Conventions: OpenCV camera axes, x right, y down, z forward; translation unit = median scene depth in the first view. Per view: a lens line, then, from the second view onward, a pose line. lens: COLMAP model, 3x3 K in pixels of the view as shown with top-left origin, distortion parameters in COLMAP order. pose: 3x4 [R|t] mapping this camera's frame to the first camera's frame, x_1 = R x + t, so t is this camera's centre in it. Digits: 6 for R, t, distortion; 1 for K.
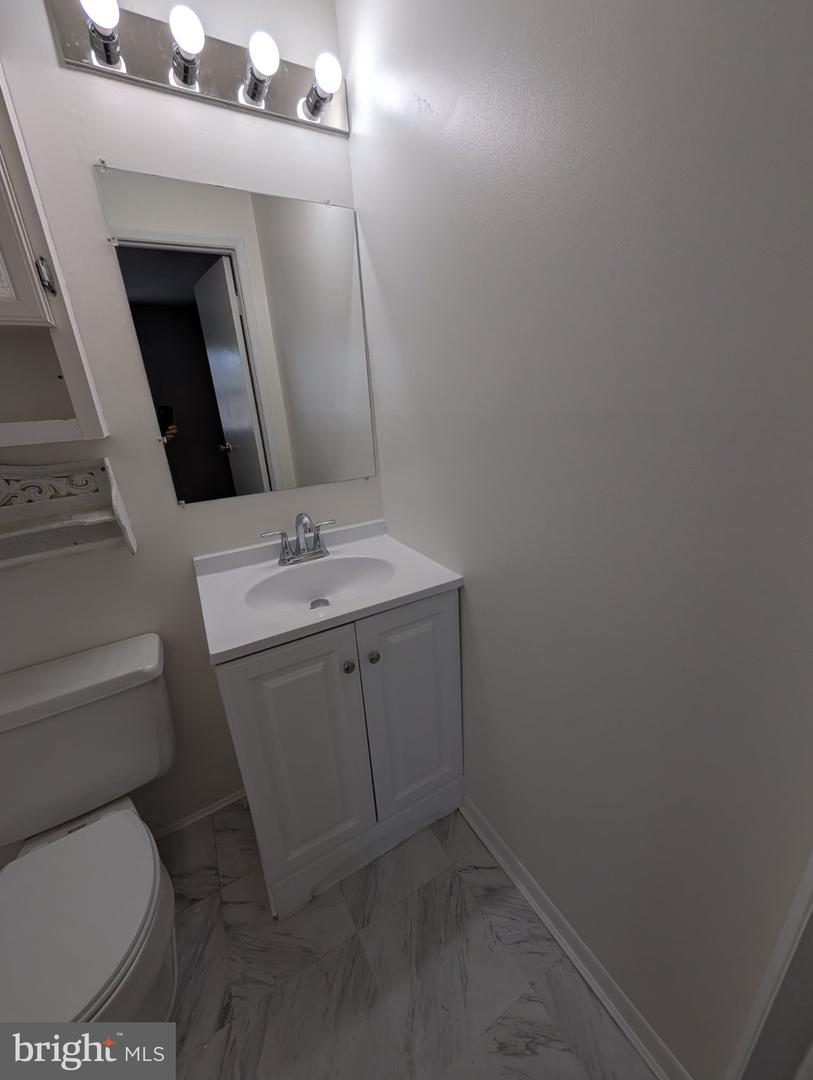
lens RADIAL K [[411.9, 0, 407.3], [0, 411.9, 539.4], [0, 0, 1]] dist [-0.002780, 0.000147]
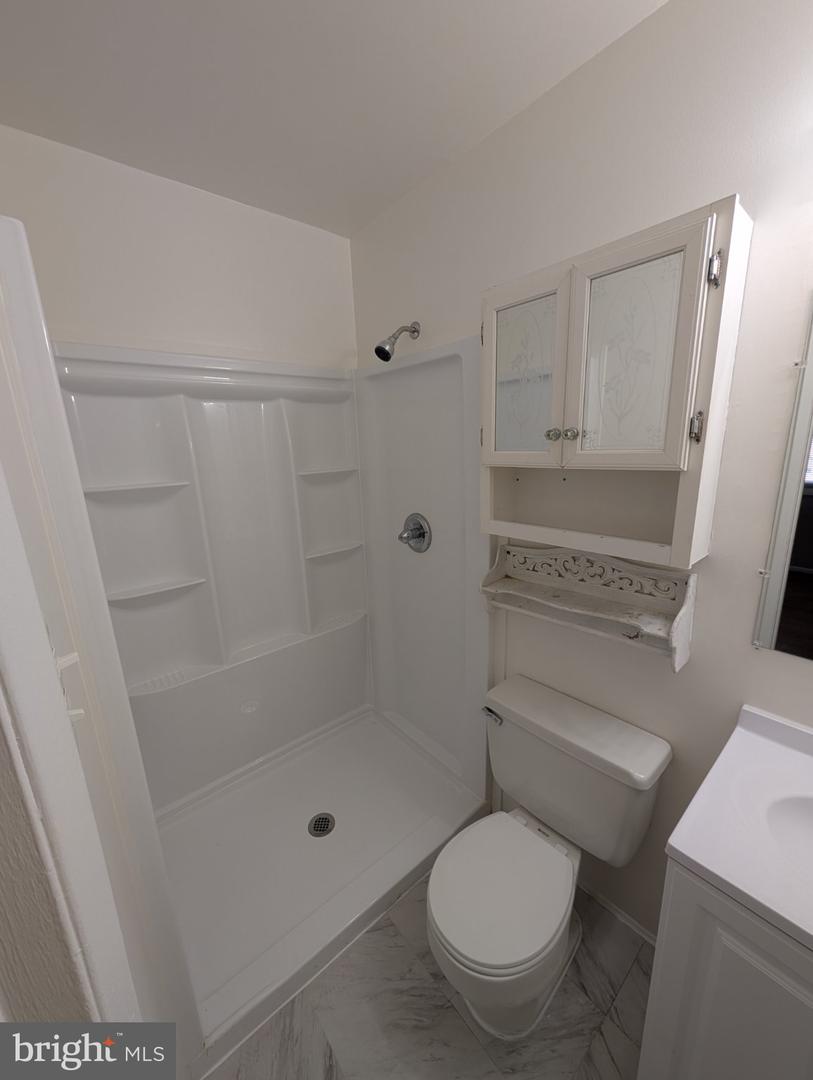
lens RADIAL K [[411.9, 0, 407.4], [0, 411.9, 541.0], [0, 0, 1]] dist [-0.002780, 0.000147]
pose [[0.194822, 0.275267, -0.941420, 0.058709], [-0.305282, 0.929155, 0.208504, -0.274032], [0.932120, 0.246778, 0.265054, 0.055853]]
